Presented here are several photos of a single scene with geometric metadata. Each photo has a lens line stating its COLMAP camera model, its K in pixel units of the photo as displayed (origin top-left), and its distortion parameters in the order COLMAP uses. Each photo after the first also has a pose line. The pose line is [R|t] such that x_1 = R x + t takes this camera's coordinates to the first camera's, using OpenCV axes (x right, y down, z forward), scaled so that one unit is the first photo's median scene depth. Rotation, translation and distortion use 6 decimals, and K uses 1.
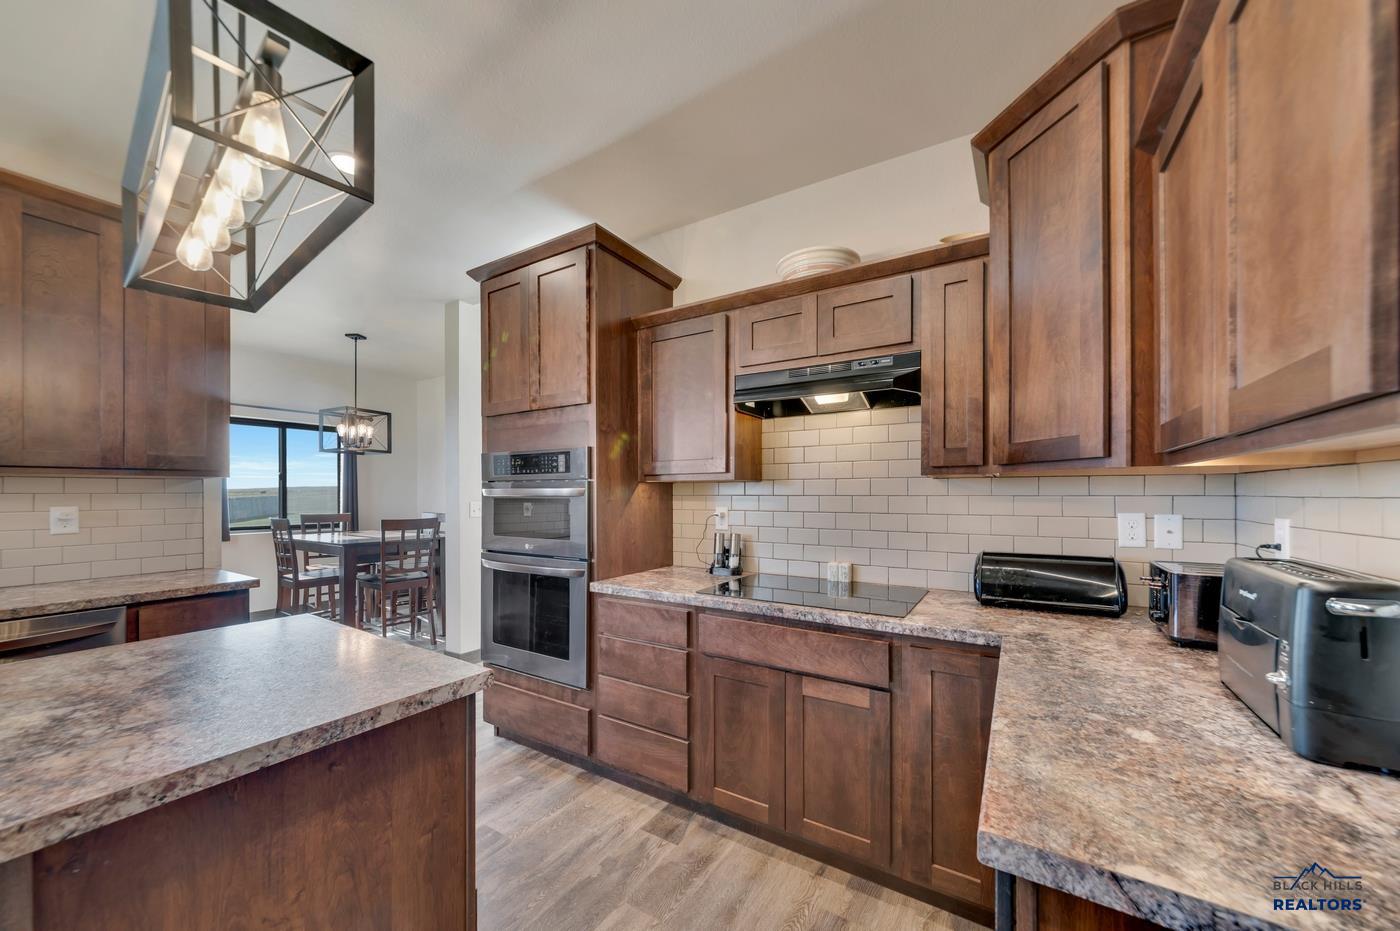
lens RADIAL K [[513.4, 0, 697.1], [0, 513.4, 493.0], [0, 0, 1]] dist [-0.004298, -0.000272]
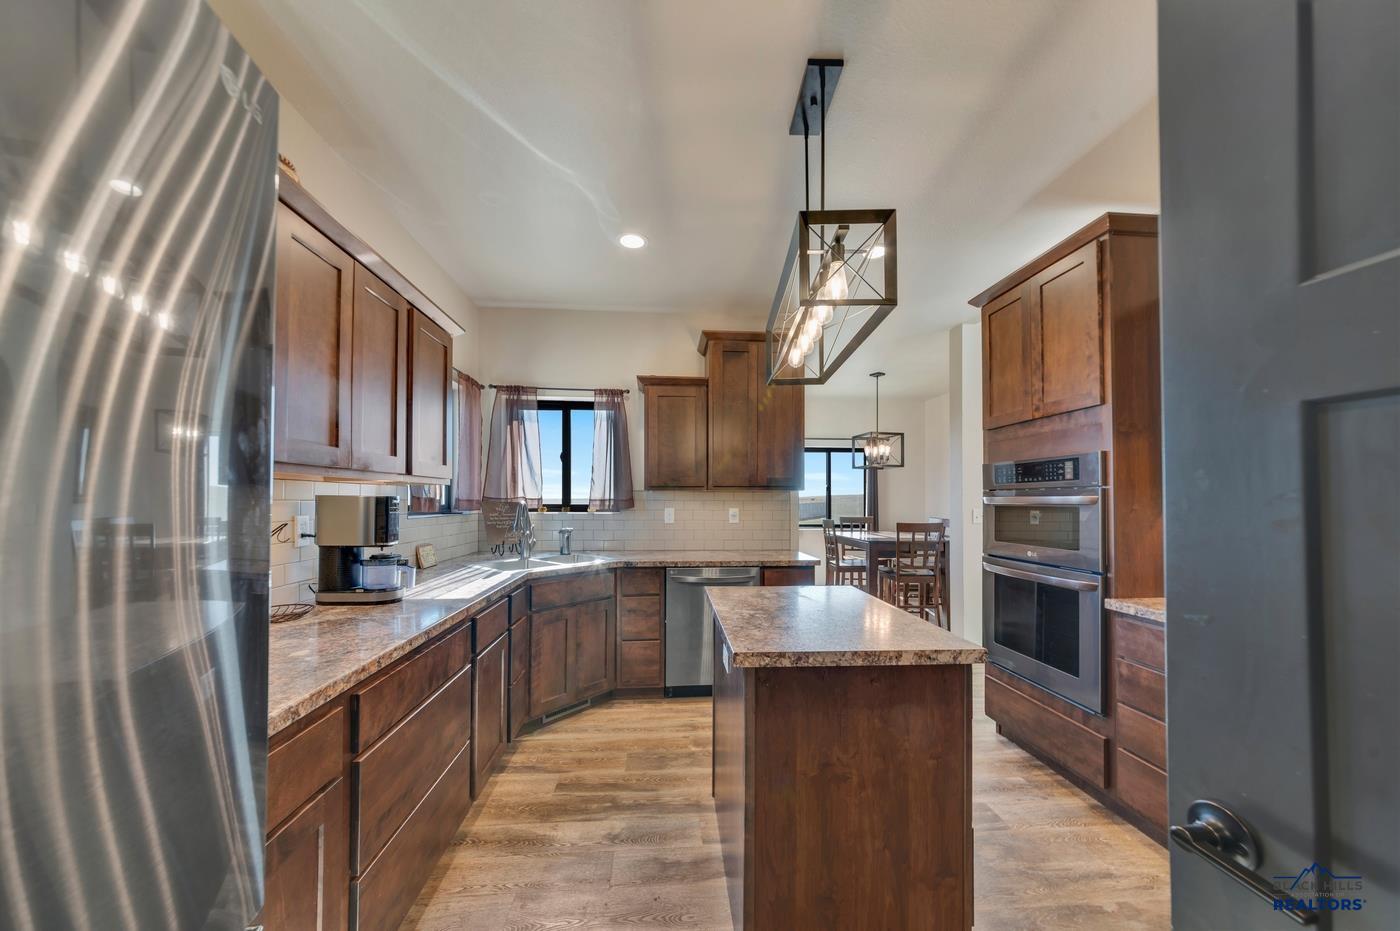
lens RADIAL K [[513.4, 0, 697.1], [0, 513.4, 493.0], [0, 0, 1]] dist [-0.004298, -0.000272]
pose [[0.608426, -0.007943, -0.793571, 0.073916], [-0.002359, 0.999927, -0.011817, -0.002849], [0.793607, 0.009062, 0.608364, -0.139498]]
